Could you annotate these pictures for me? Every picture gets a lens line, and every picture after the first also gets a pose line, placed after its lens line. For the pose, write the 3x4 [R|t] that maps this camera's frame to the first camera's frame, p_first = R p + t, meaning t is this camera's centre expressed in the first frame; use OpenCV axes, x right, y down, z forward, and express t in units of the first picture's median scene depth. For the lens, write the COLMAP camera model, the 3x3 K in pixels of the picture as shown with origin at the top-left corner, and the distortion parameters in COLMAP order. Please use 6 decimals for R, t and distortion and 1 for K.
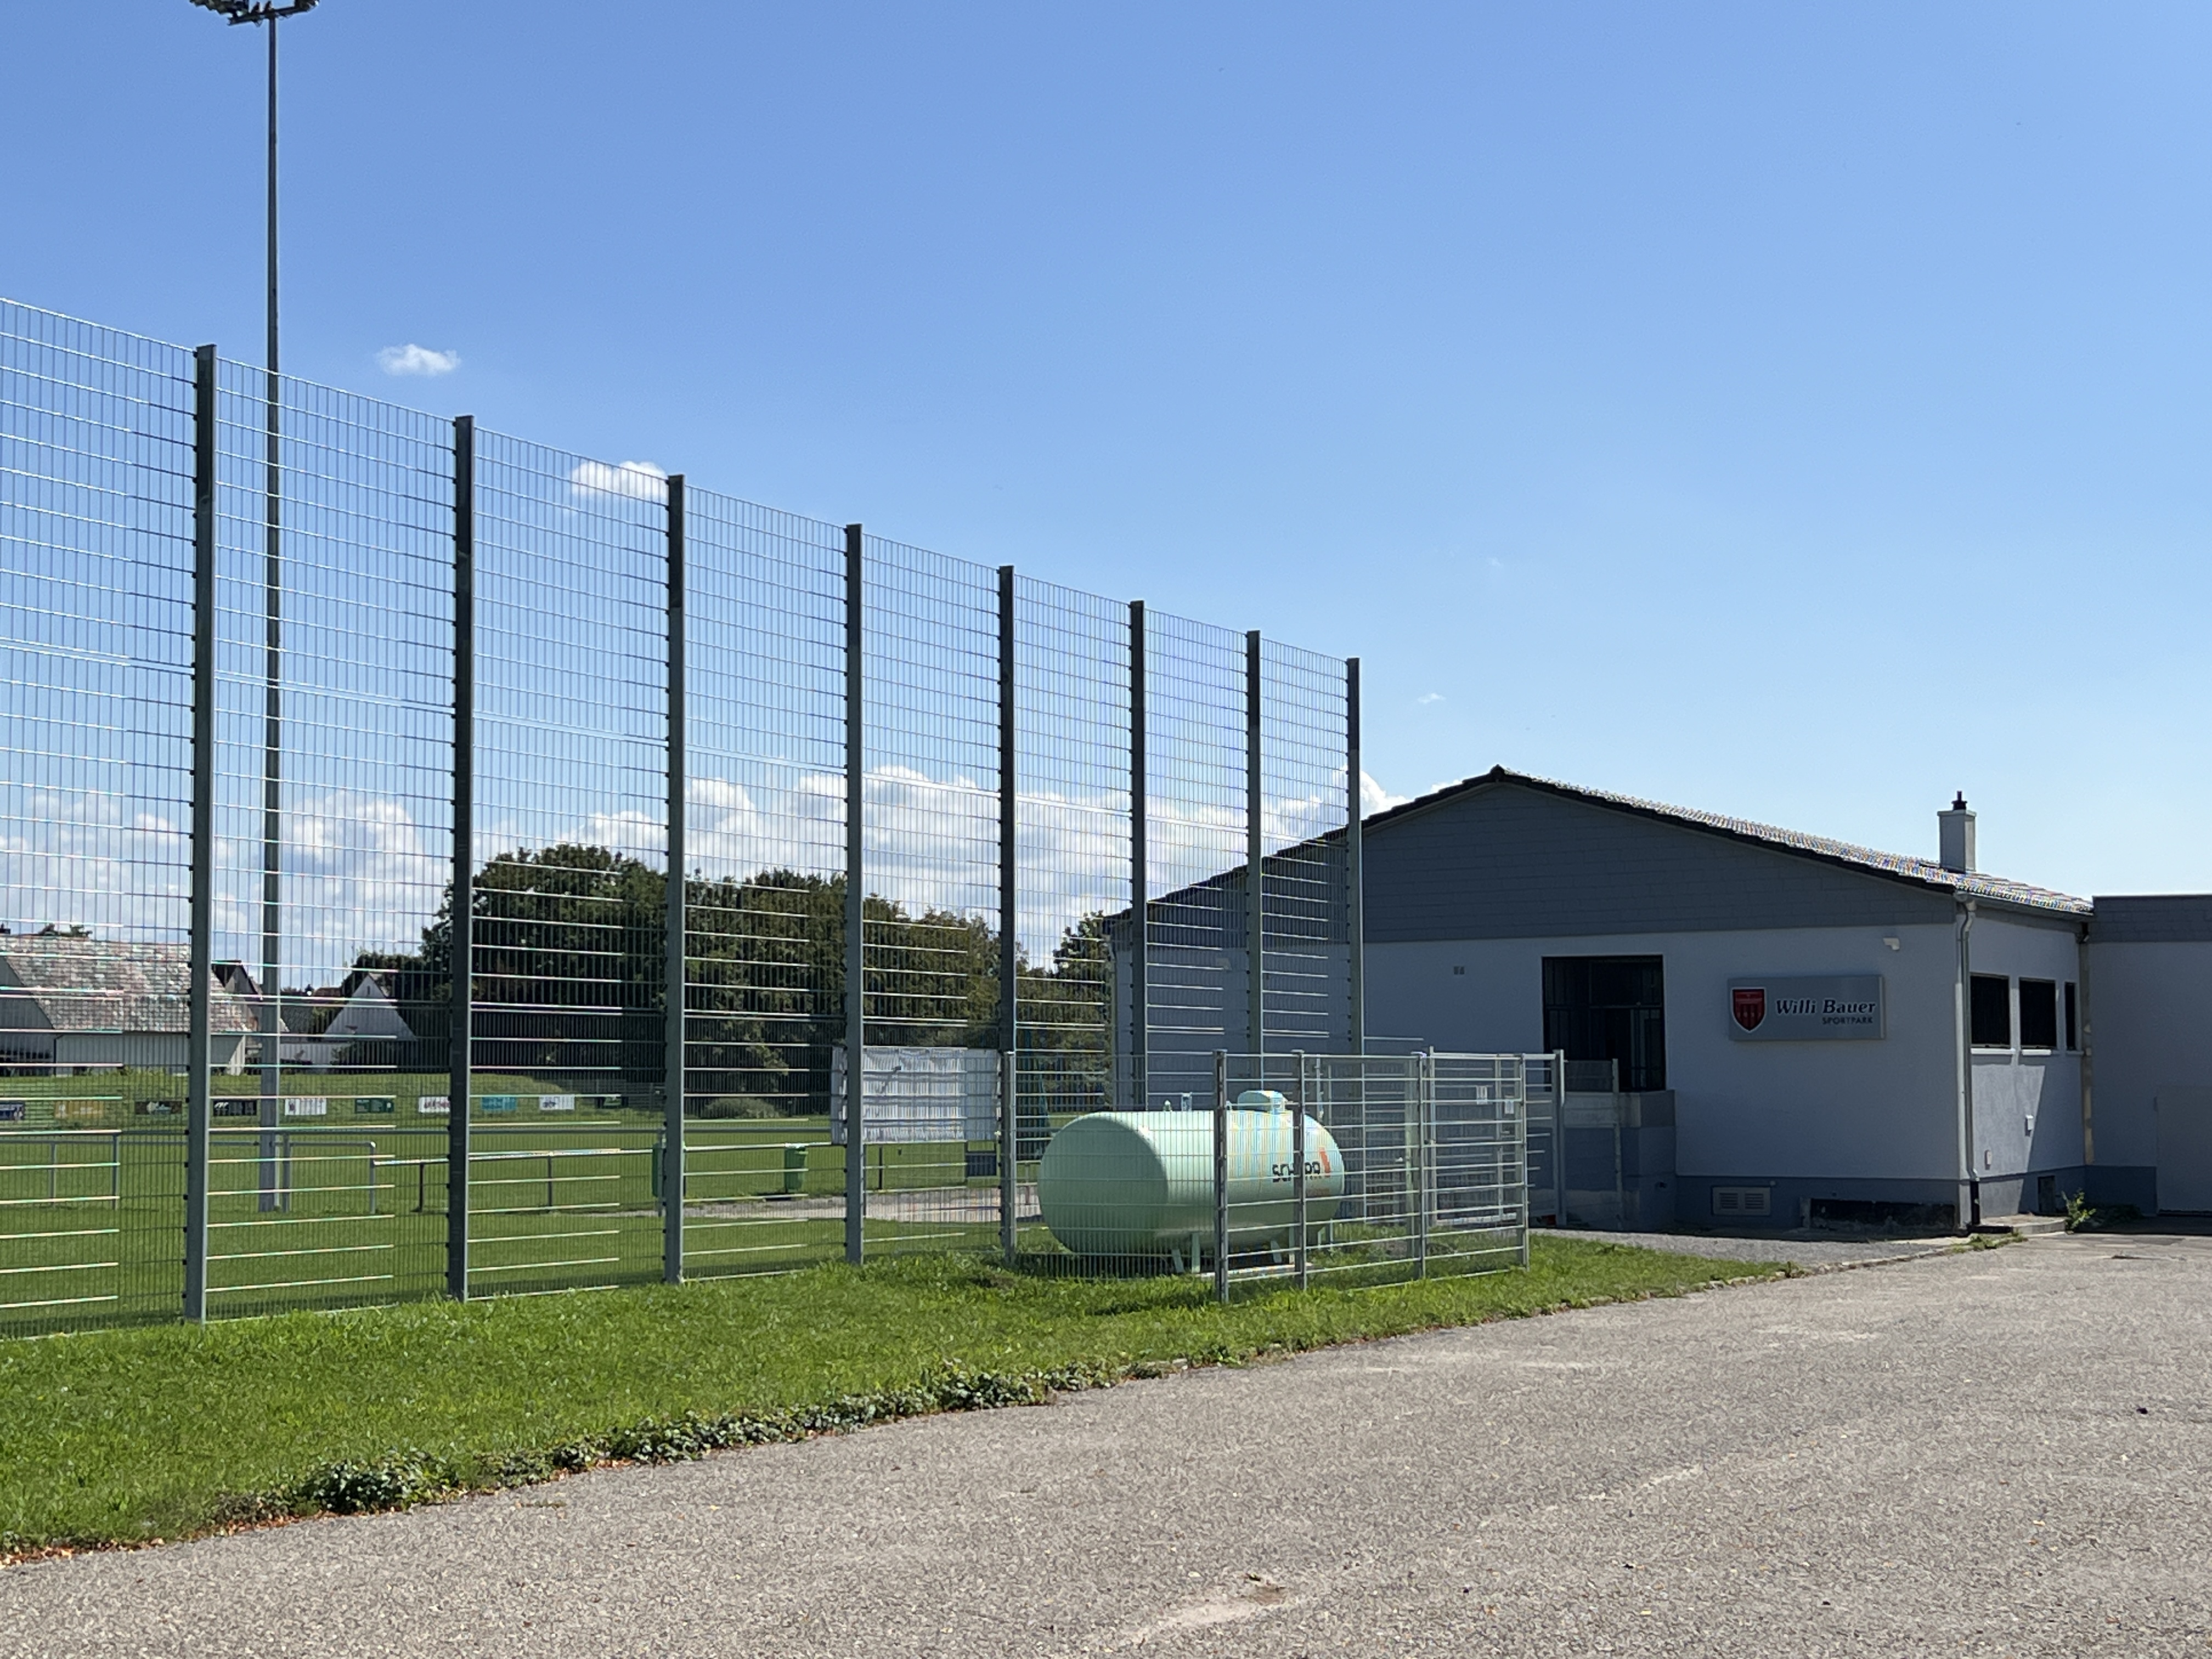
lens RADIAL K [[3437.1, 0, 1106.0], [0, 3437.1, 829.5], [0, 0, 1]] dist [0.242491, -1.211703]
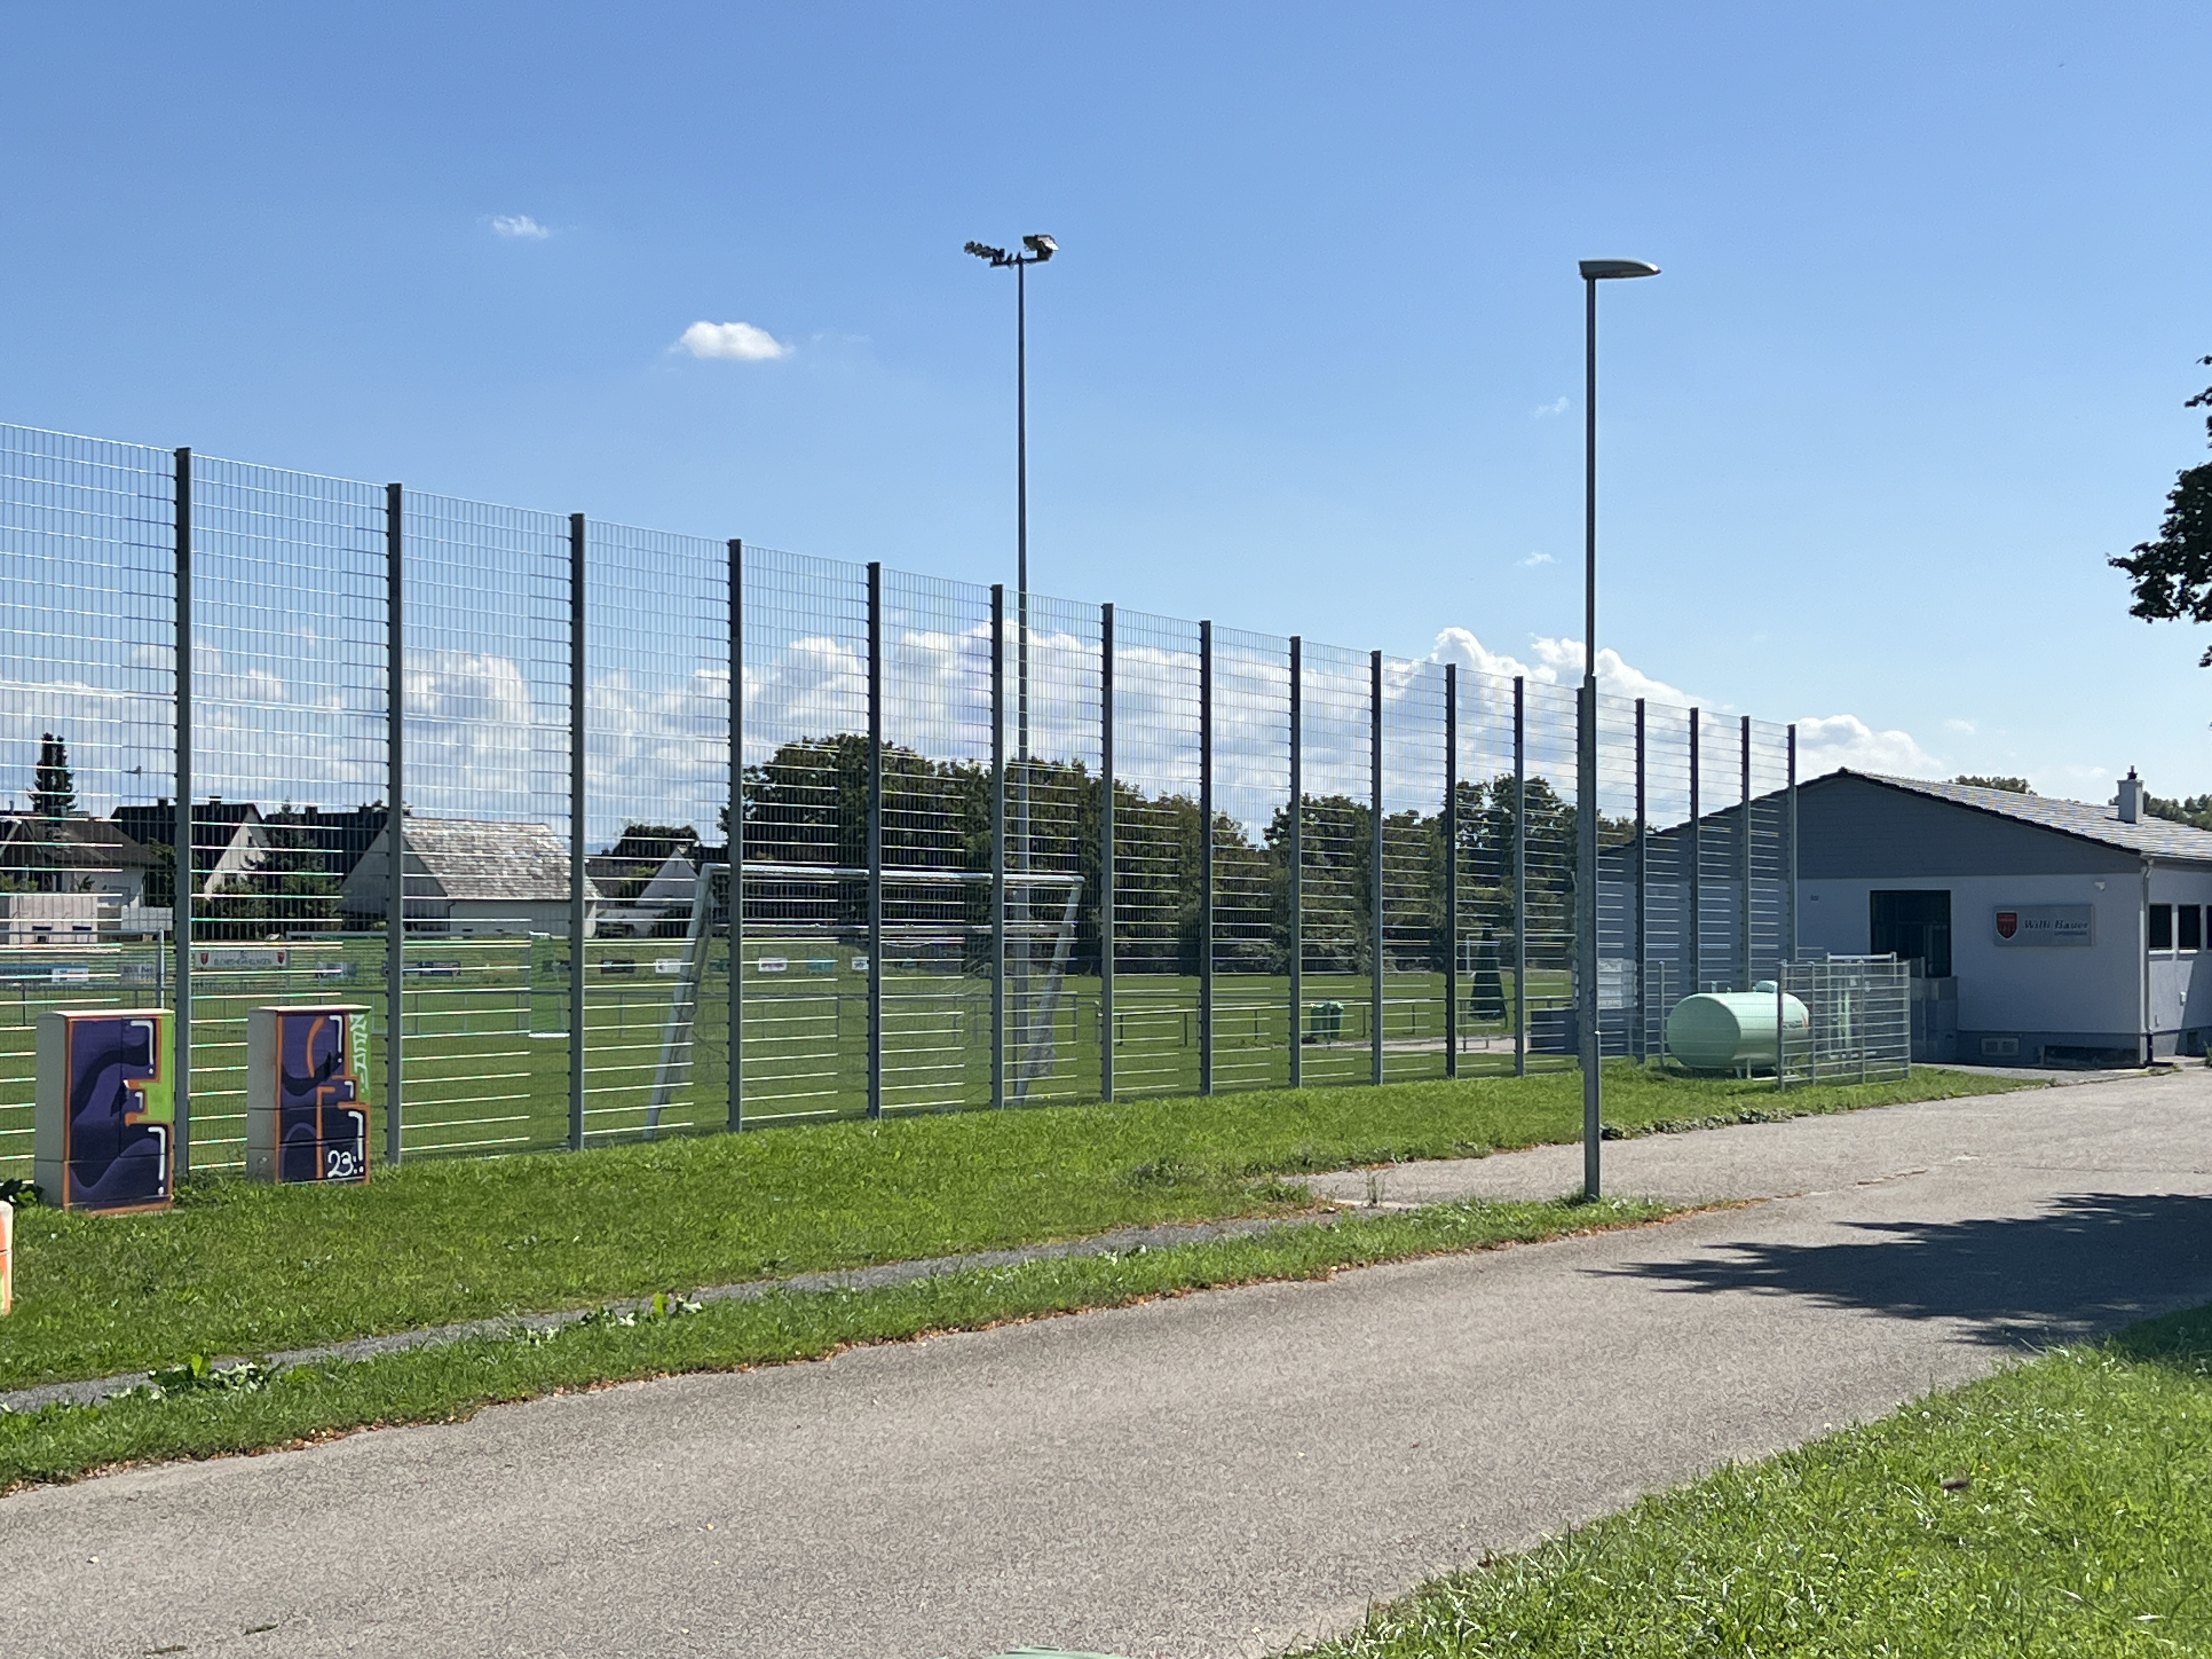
lens RADIAL K [[3437.1, 0, 1106.0], [0, 3437.1, 829.5], [0, 0, 1]] dist [0.242491, -1.211703]
pose [[0.999553, 0.005181, -0.029453, -0.176731], [-0.003948, 0.999120, 0.041746, -0.055714], [0.029643, -0.041611, 0.998694, -0.586048]]
